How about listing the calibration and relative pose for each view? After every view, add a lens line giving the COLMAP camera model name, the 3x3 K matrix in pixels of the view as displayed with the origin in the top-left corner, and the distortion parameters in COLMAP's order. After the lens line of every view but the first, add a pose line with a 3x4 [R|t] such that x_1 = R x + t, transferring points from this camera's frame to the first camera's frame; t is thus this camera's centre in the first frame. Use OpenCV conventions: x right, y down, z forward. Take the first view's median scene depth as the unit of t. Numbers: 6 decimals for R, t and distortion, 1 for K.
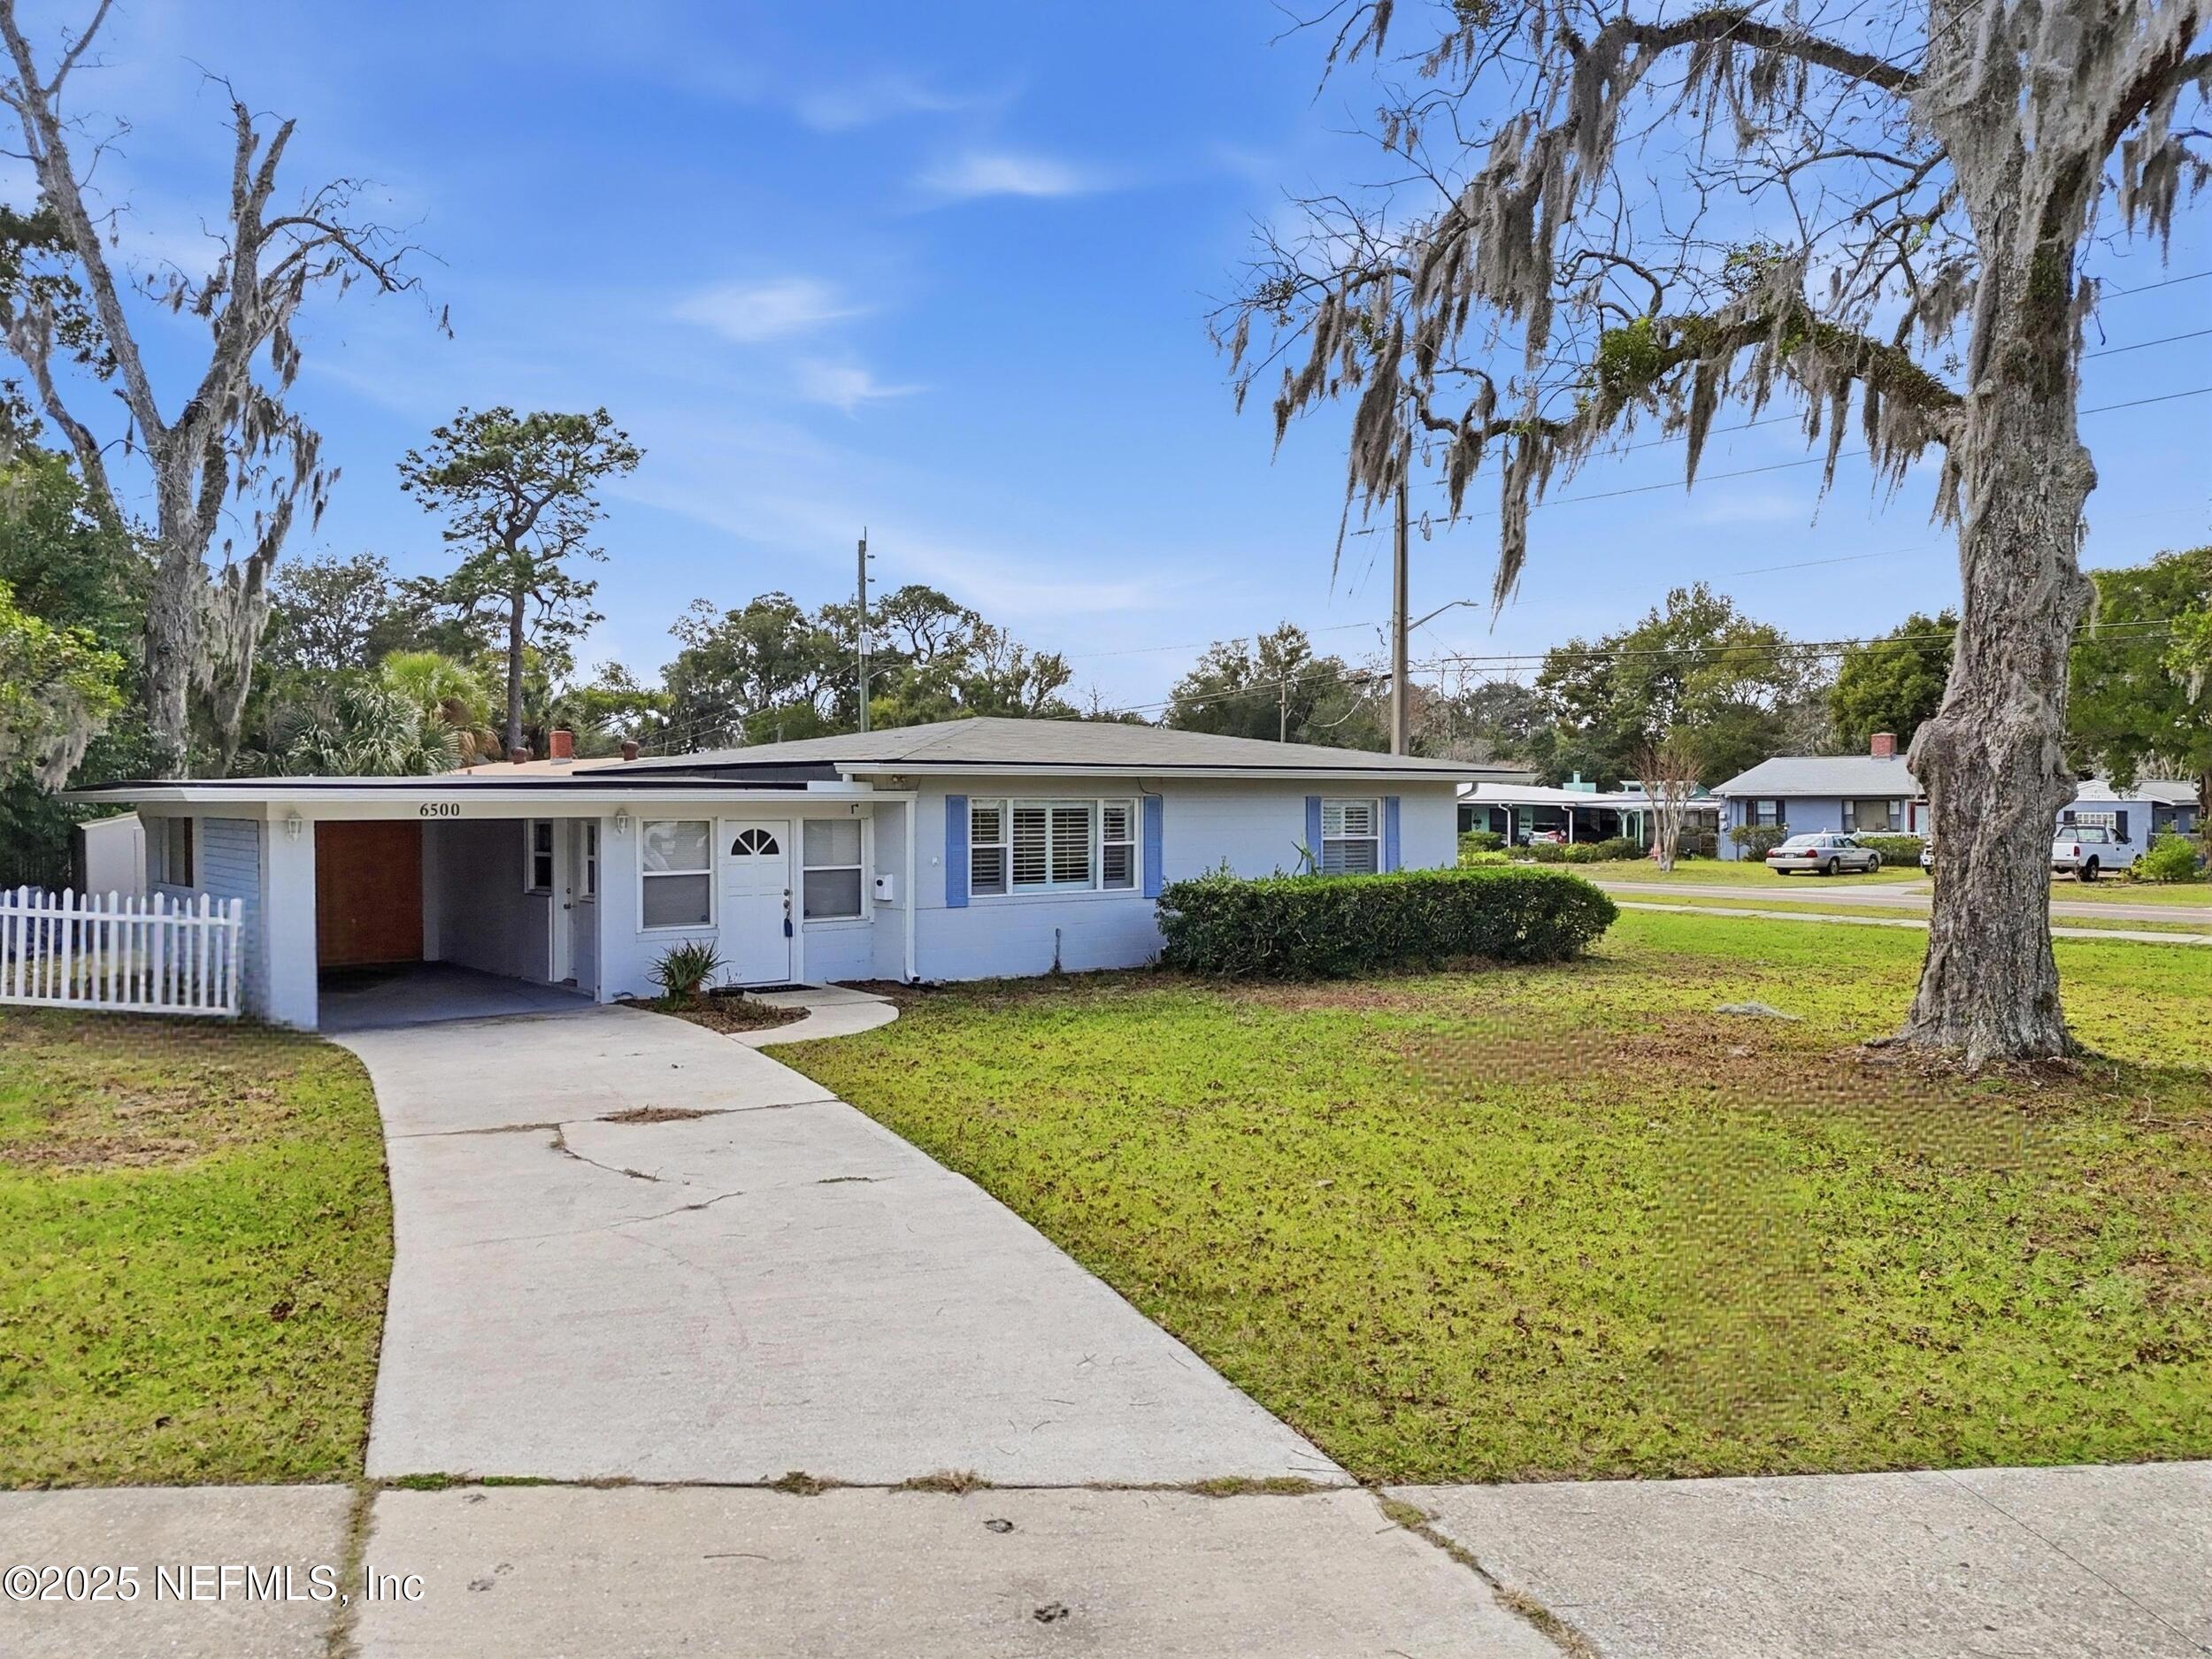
lens RADIAL K [[1656.7, 0, 1111.0], [0, 1656.7, 820.0], [0, 0, 1]] dist [0.105129, -0.113468]
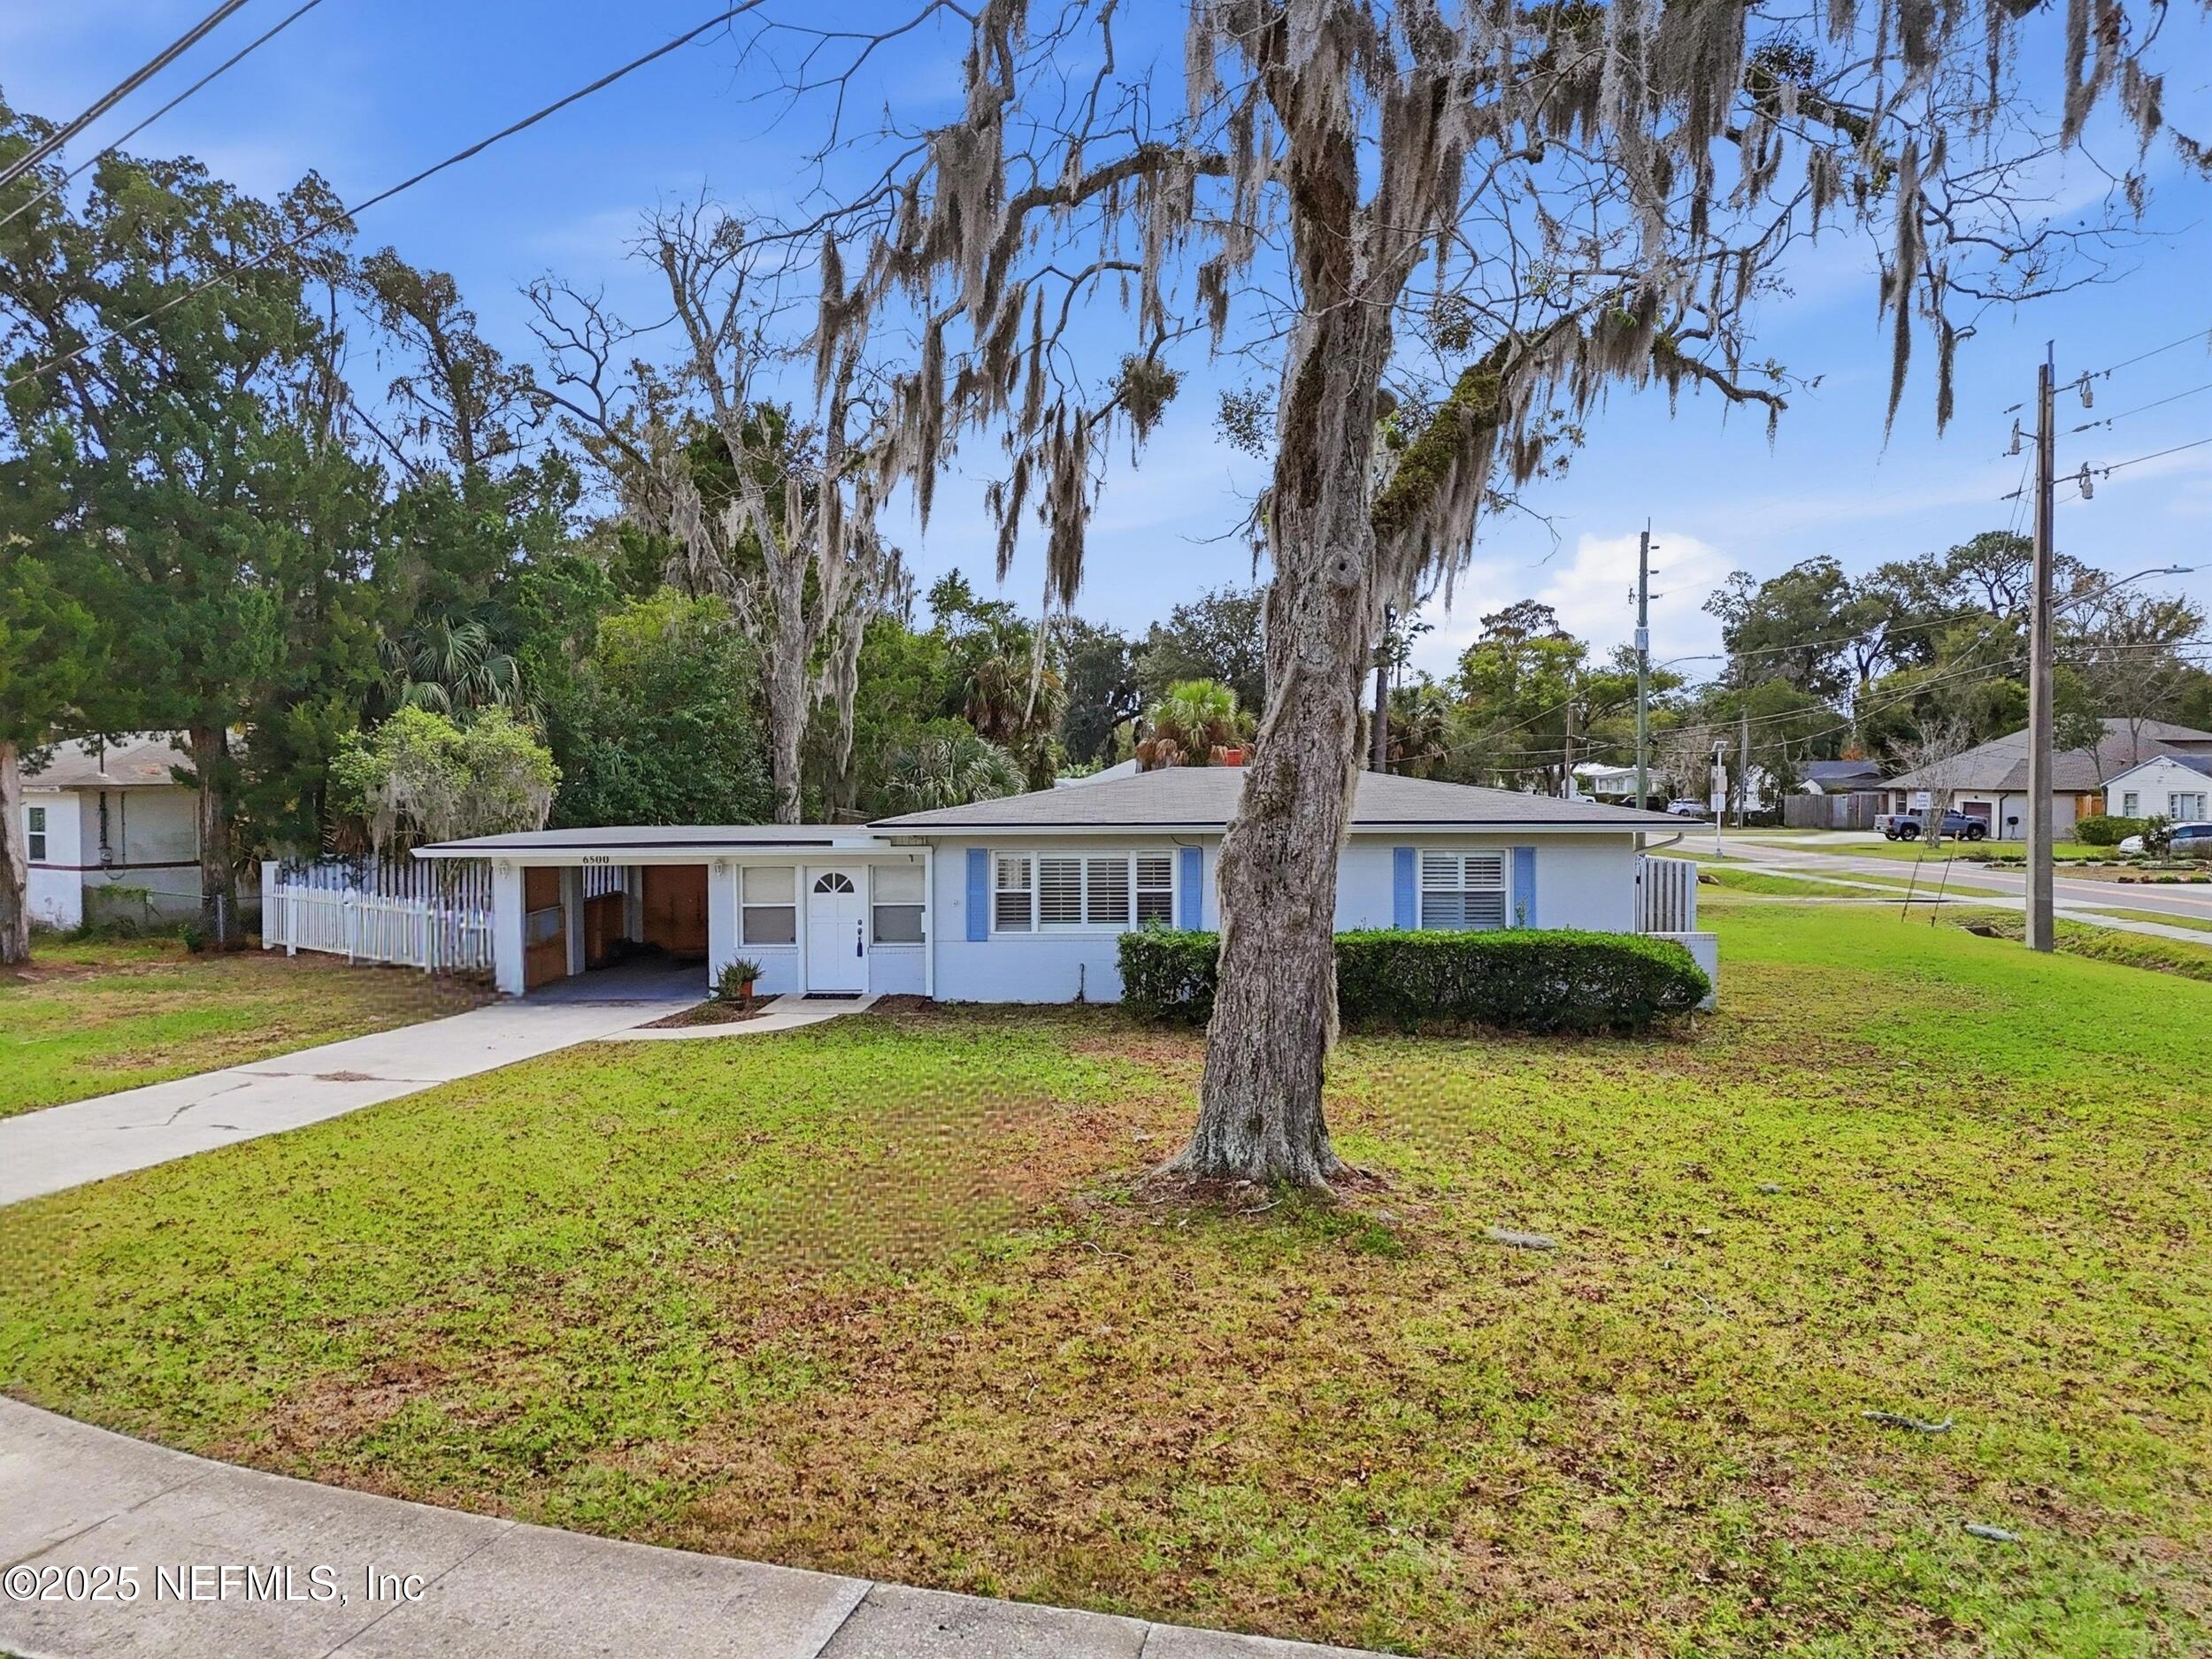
lens RADIAL K [[1656.7, 0, 1111.0], [0, 1656.7, 820.0], [0, 0, 1]] dist [0.105129, -0.113468]
pose [[0.744717, 0.017710, -0.667146, 0.747714], [-0.001636, 0.999693, 0.024712, -0.062898], [0.667379, -0.017312, 0.744517, 0.151725]]
